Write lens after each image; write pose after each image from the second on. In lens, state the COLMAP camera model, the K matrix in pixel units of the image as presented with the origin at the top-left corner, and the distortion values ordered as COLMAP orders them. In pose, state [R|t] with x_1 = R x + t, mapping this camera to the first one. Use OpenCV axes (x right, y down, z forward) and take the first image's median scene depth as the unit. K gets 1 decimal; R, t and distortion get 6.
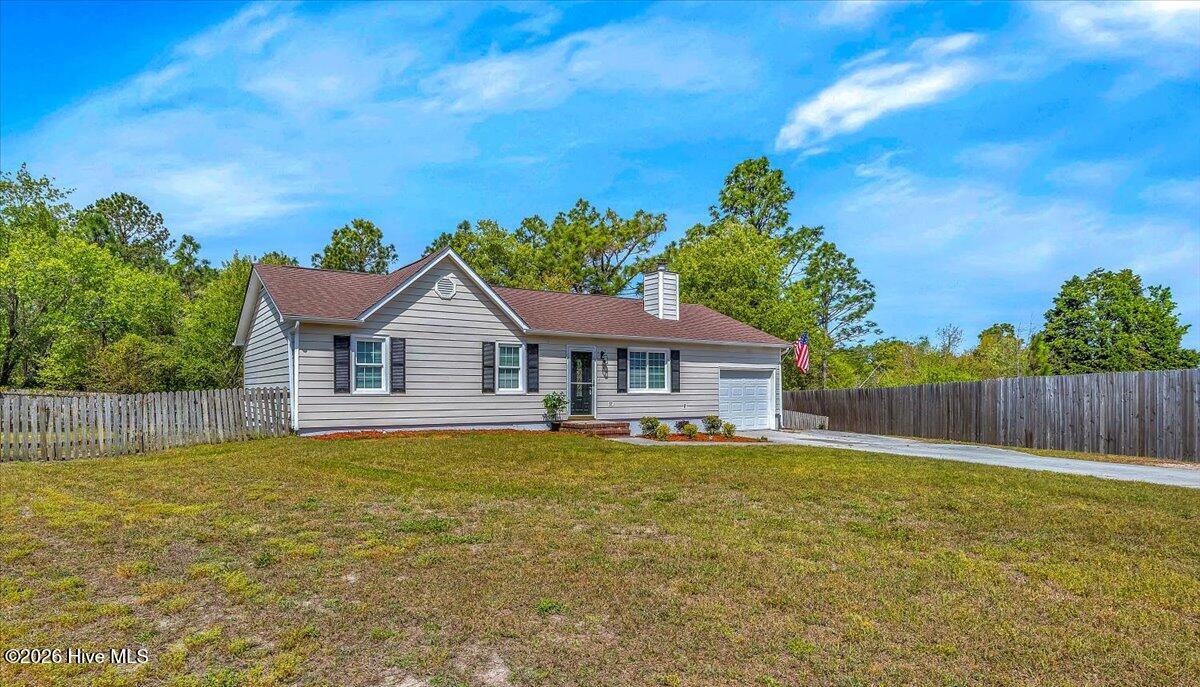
lens RADIAL K [[672.3, 0, 559.6], [0, 672.3, 398.7], [0, 0, 1]] dist [-0.000291, -0.000157]
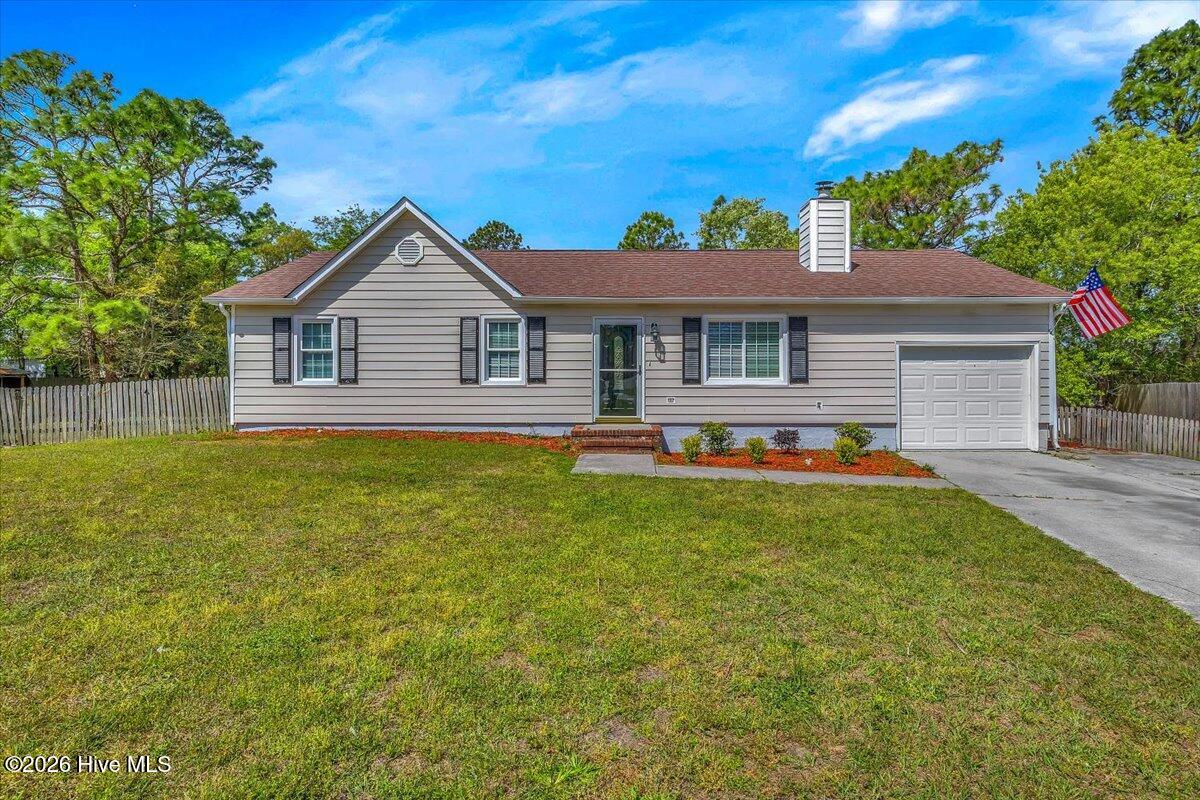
lens RADIAL K [[614.4, 0, 602.3], [0, 614.4, 386.9], [0, 0, 1]] dist [-0.002566, 0.000942]
pose [[0.834761, 0.004338, -0.550595, 0.365812], [-0.006307, 0.999979, -0.001684, -0.004667], [0.550576, 0.004878, 0.834771, 0.457391]]
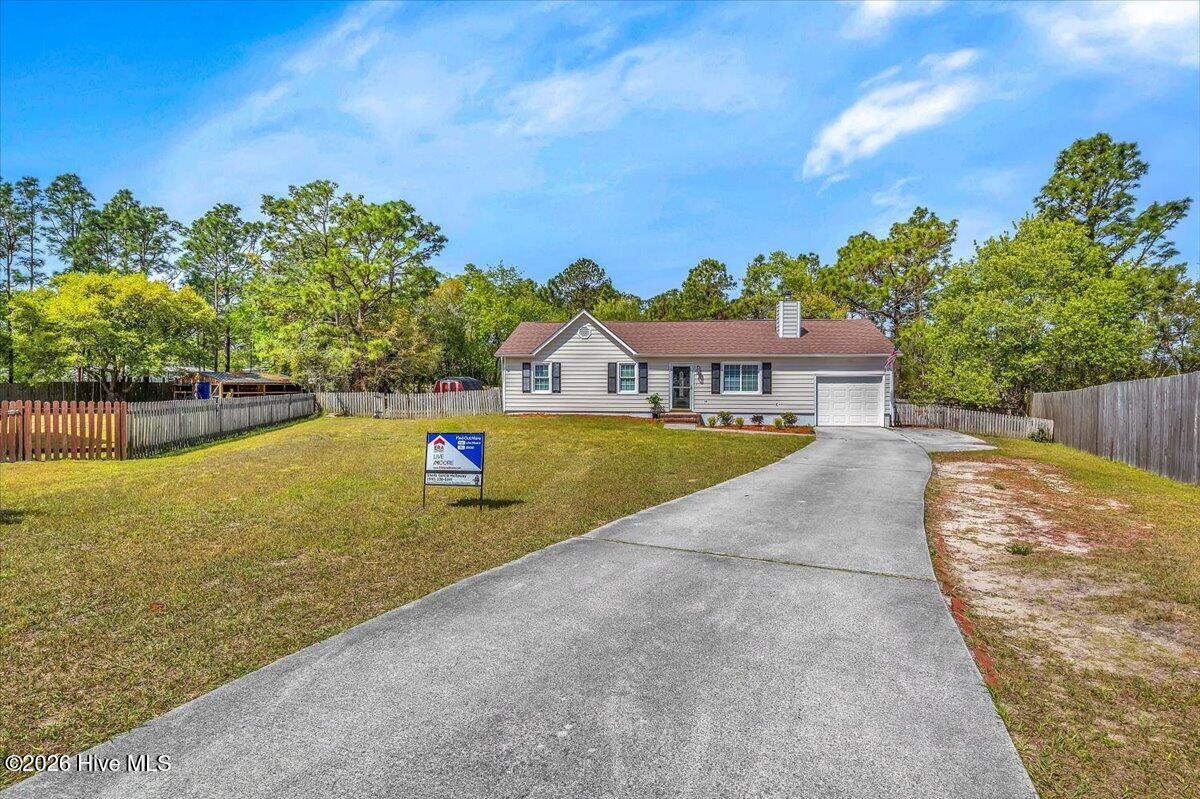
lens RADIAL K [[614.4, 0, 602.3], [0, 614.4, 386.4], [0, 0, 1]] dist [-0.002566, 0.000942]
pose [[0.772406, 0.006162, -0.635100, 0.756695], [-0.011249, 0.999929, -0.003980, -0.018037], [0.635030, 0.010218, 0.772420, -0.162184]]
